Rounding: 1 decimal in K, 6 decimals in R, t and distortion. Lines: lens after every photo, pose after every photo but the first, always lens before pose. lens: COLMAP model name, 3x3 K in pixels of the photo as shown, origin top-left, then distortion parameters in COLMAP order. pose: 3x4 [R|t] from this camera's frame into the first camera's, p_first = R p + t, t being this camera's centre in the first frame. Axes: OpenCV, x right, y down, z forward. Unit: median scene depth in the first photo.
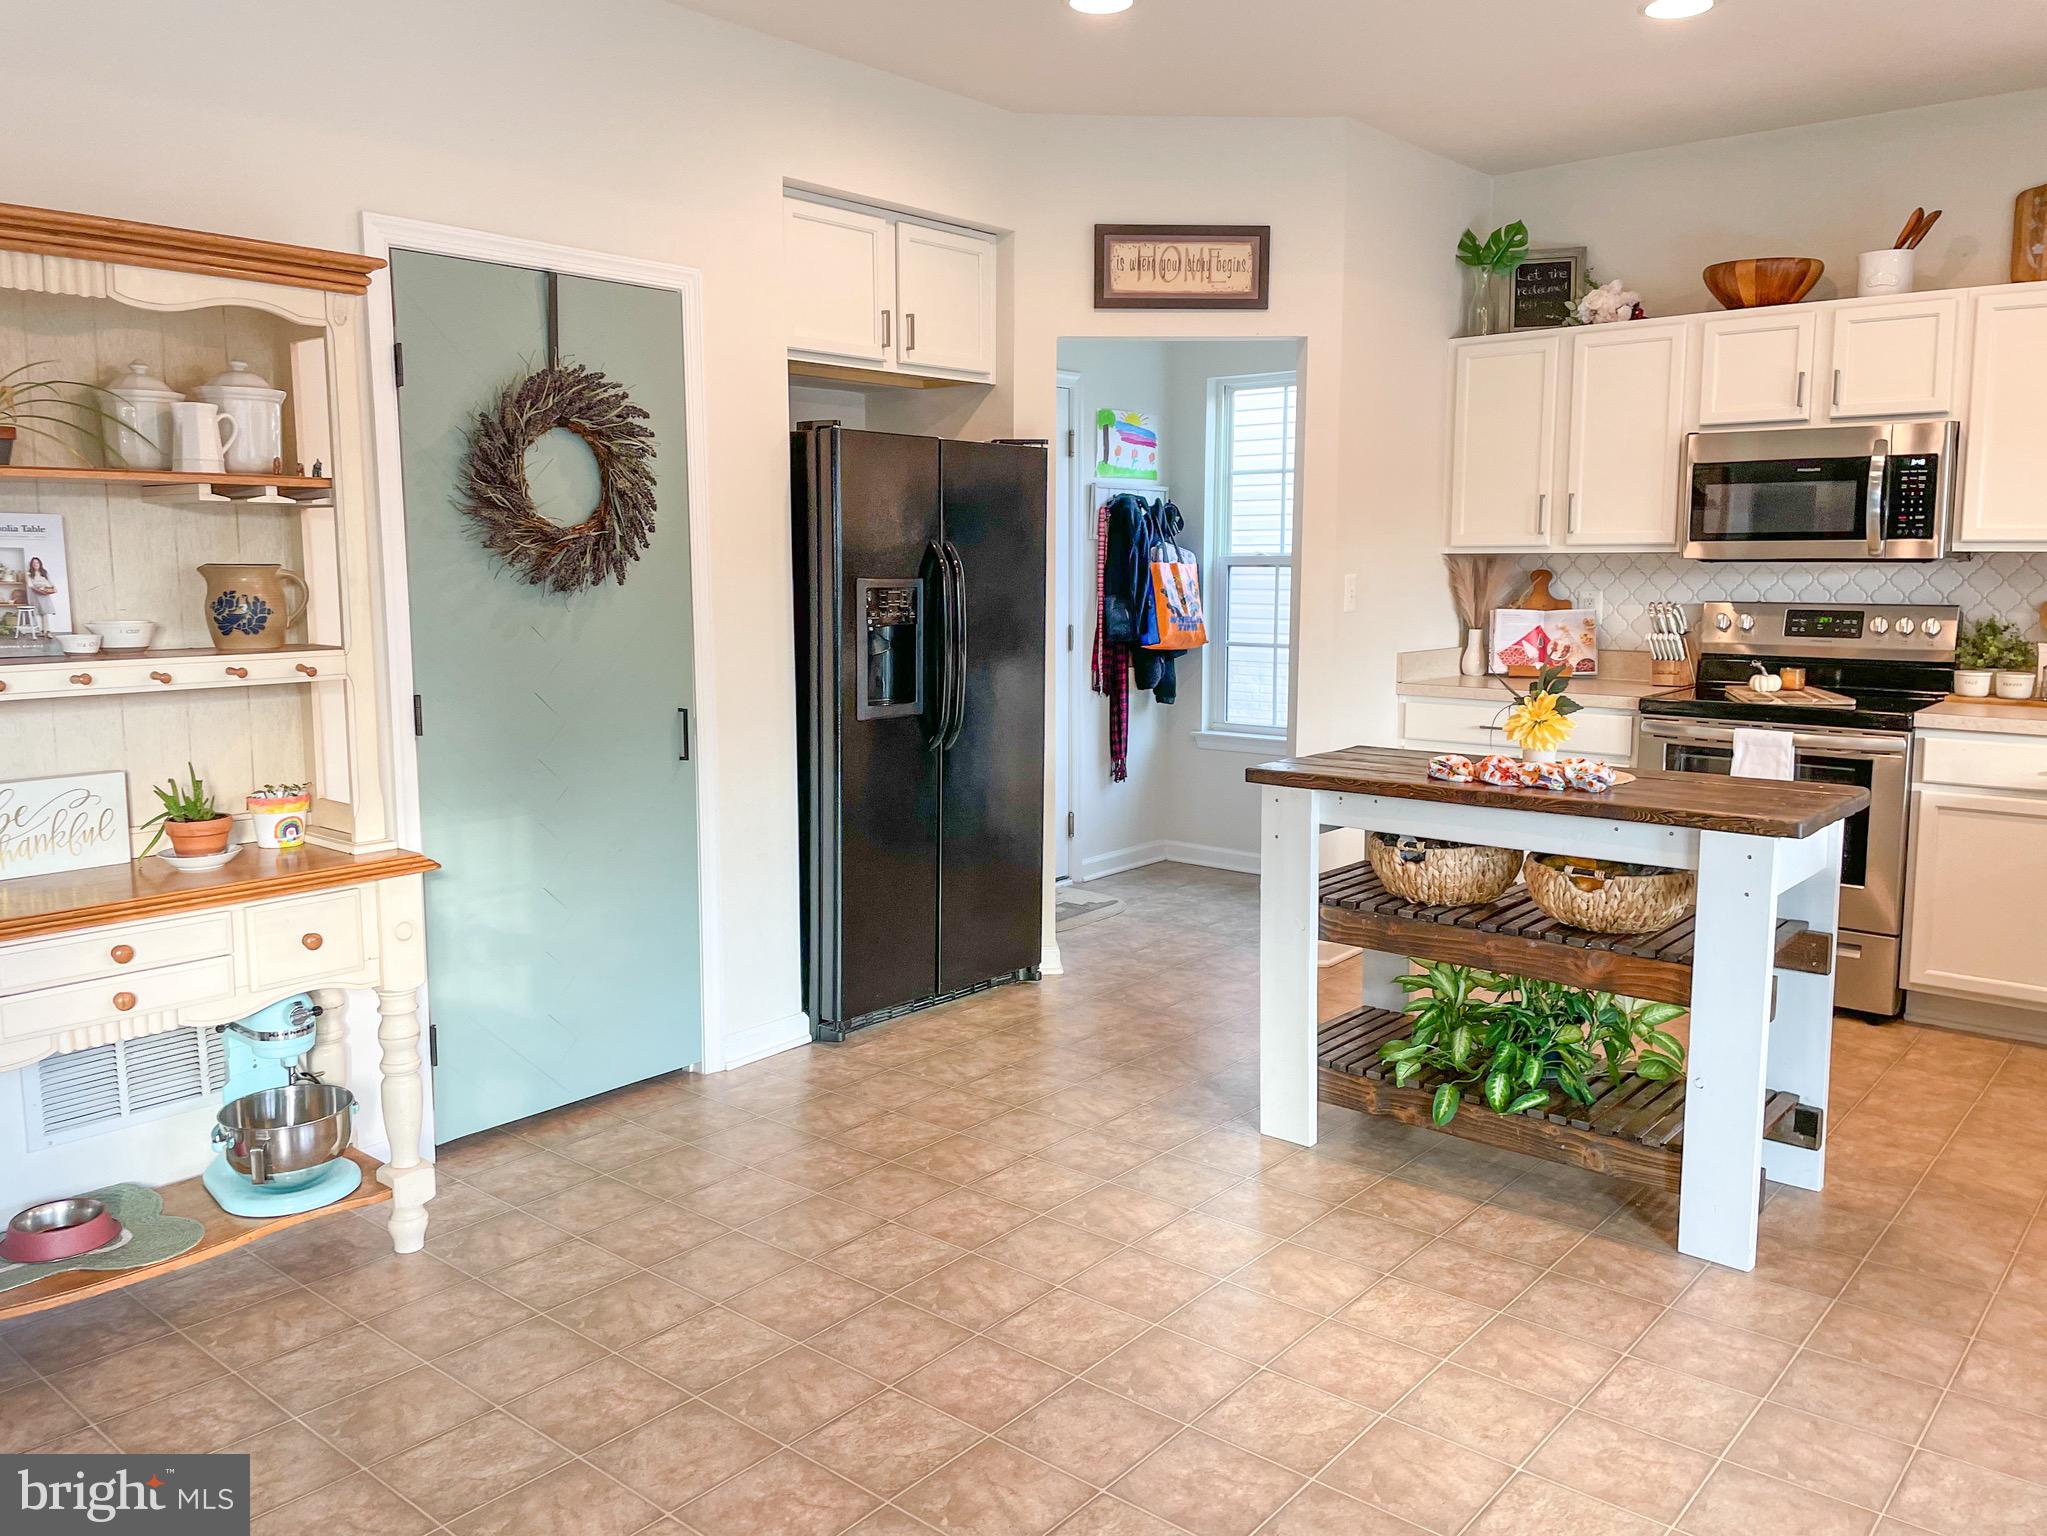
lens RADIAL K [[1549.8, 0, 1025.9], [0, 1549.8, 743.1], [0, 0, 1]] dist [0.078679, -0.103270]
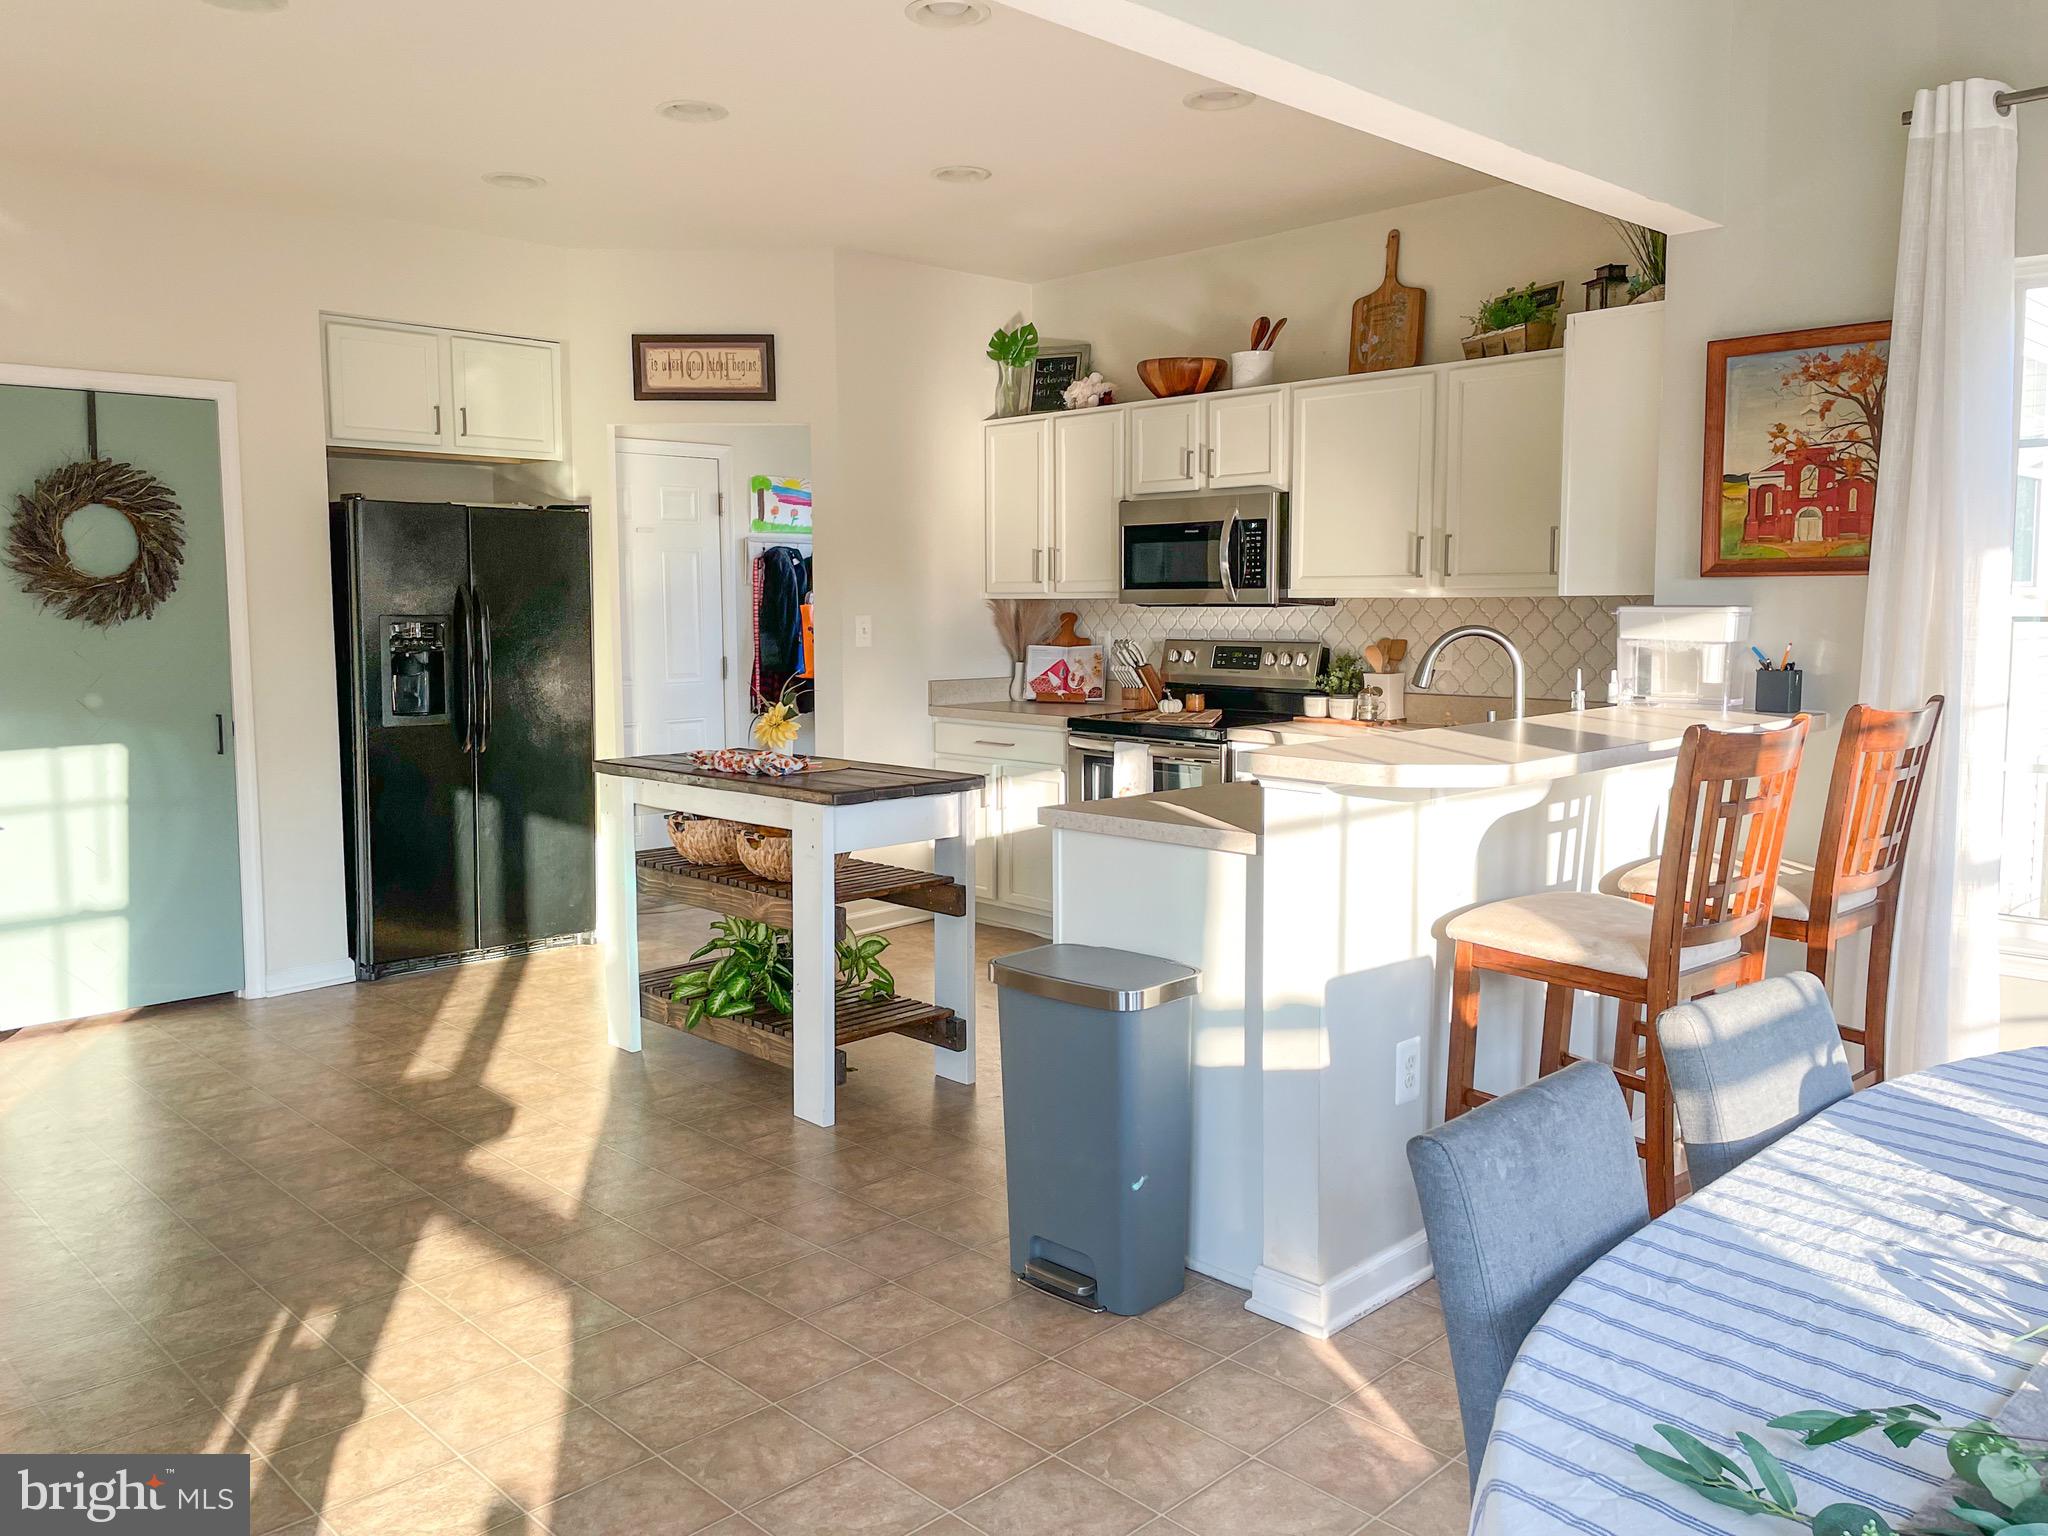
lens RADIAL K [[1550.6, 0, 1026.4], [0, 1550.6, 743.1], [0, 0, 1]] dist [0.078679, -0.103270]
pose [[0.996283, 0.008013, -0.085772, 0.464370], [-0.010344, 0.999588, -0.026766, 0.023844], [0.085522, 0.027553, 0.995955, -0.205221]]
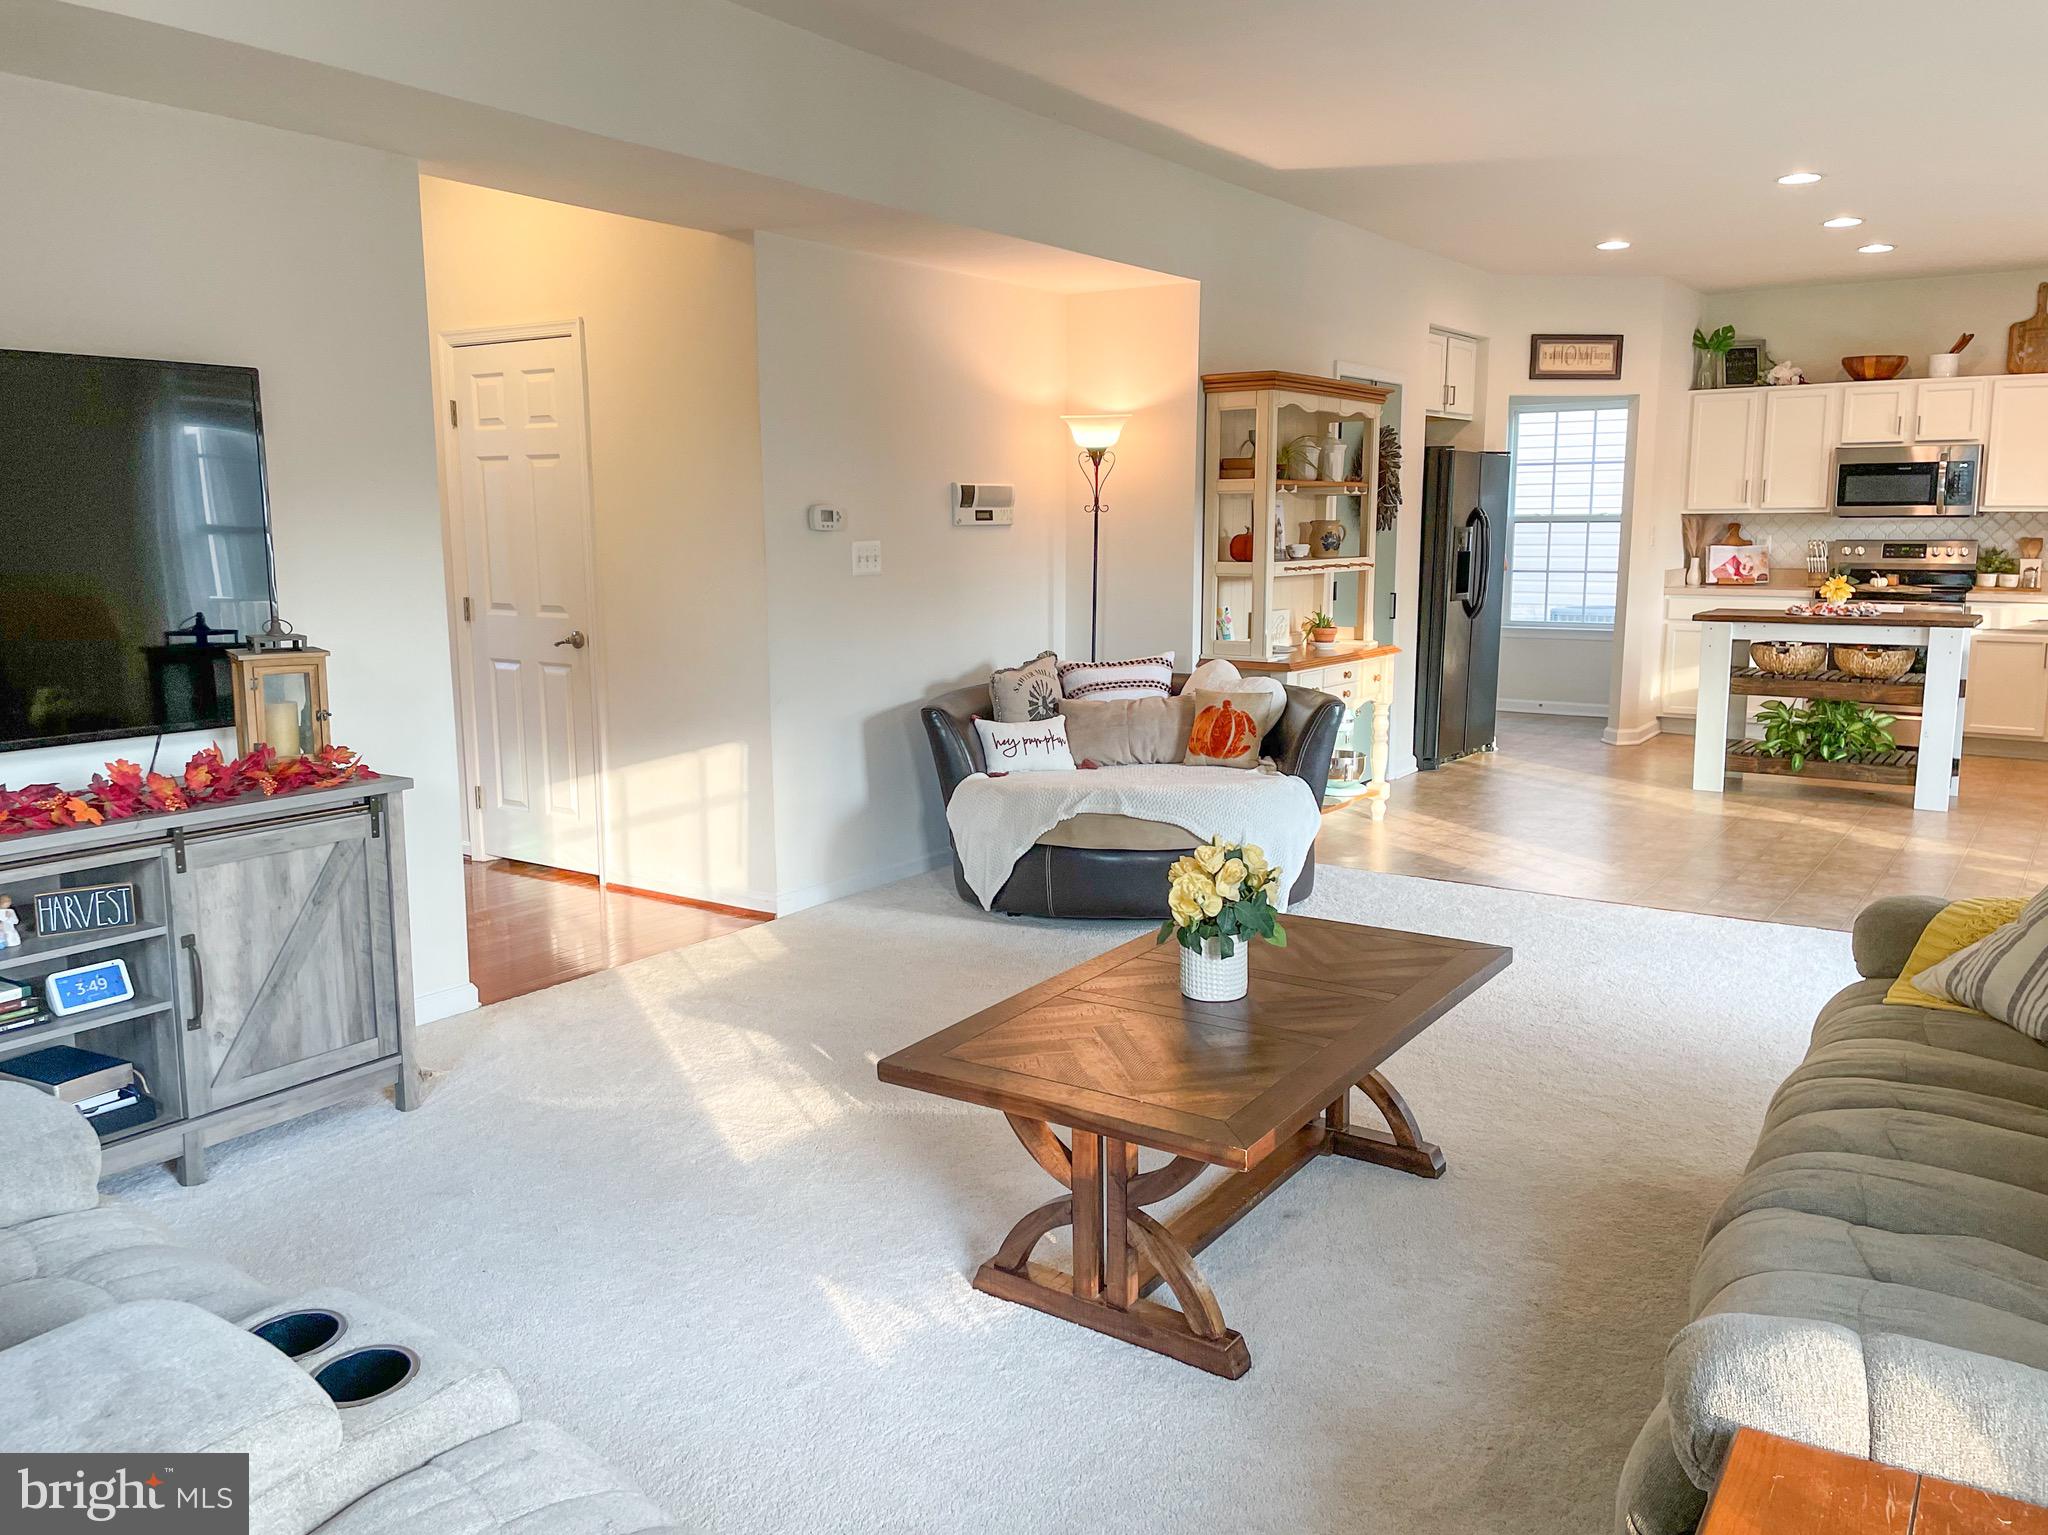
lens RADIAL K [[1550.6, 0, 1026.4], [0, 1550.6, 742.6], [0, 0, 1]] dist [0.078679, -0.103270]
pose [[0.995736, -0.014958, 0.091027, -0.718472], [0.013029, 0.999678, 0.021752, 0.099194], [-0.091323, -0.020474, 0.995611, -0.783622]]
